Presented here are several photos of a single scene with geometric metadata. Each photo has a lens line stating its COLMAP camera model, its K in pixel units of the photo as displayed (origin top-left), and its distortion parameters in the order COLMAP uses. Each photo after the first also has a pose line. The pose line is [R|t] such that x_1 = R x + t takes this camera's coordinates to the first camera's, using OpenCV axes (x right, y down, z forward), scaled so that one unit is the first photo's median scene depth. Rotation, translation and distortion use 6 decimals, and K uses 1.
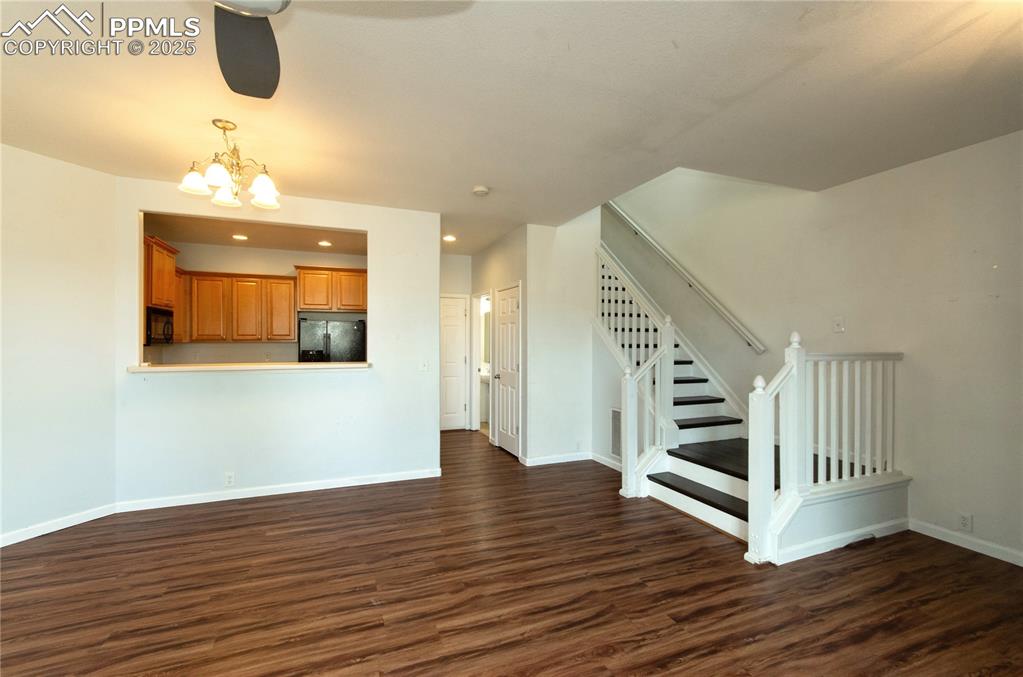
lens RADIAL K [[447.5, 0, 514.3], [0, 447.5, 338.9], [0, 0, 1]] dist [-0.002251, -0.000753]
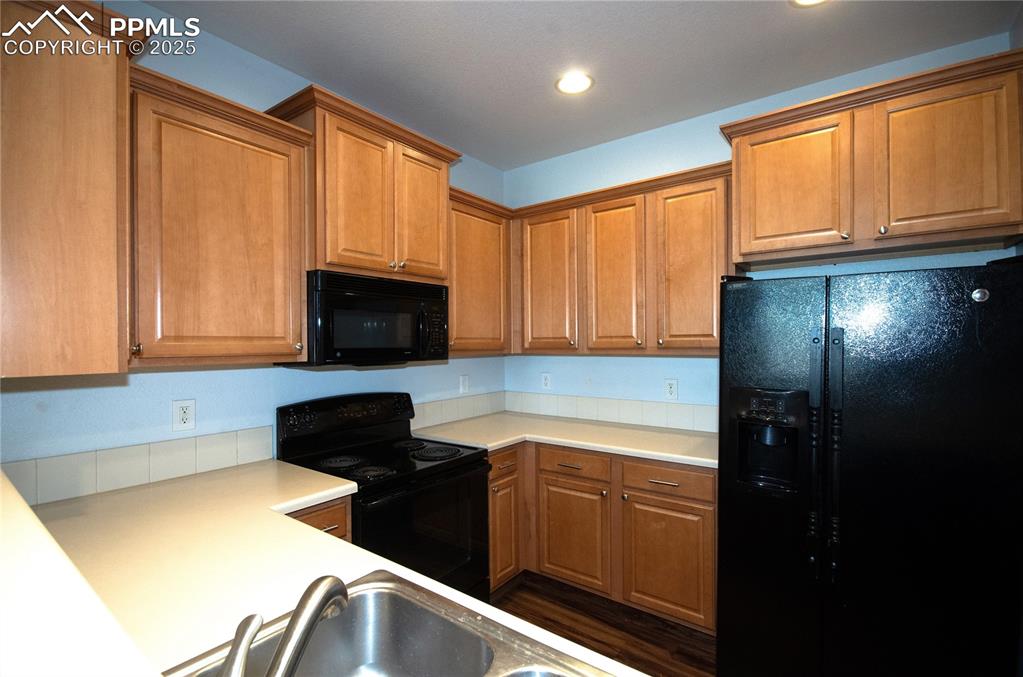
lens RADIAL K [[447.5, 0, 514.6], [0, 447.5, 341.6], [0, 0, 1]] dist [-0.002251, -0.000753]
pose [[0.497460, -0.009282, -0.867437, -0.285684], [0.003864, 0.999957, -0.008485, -0.001245], [0.867478, 0.000869, 0.497474, 0.714447]]
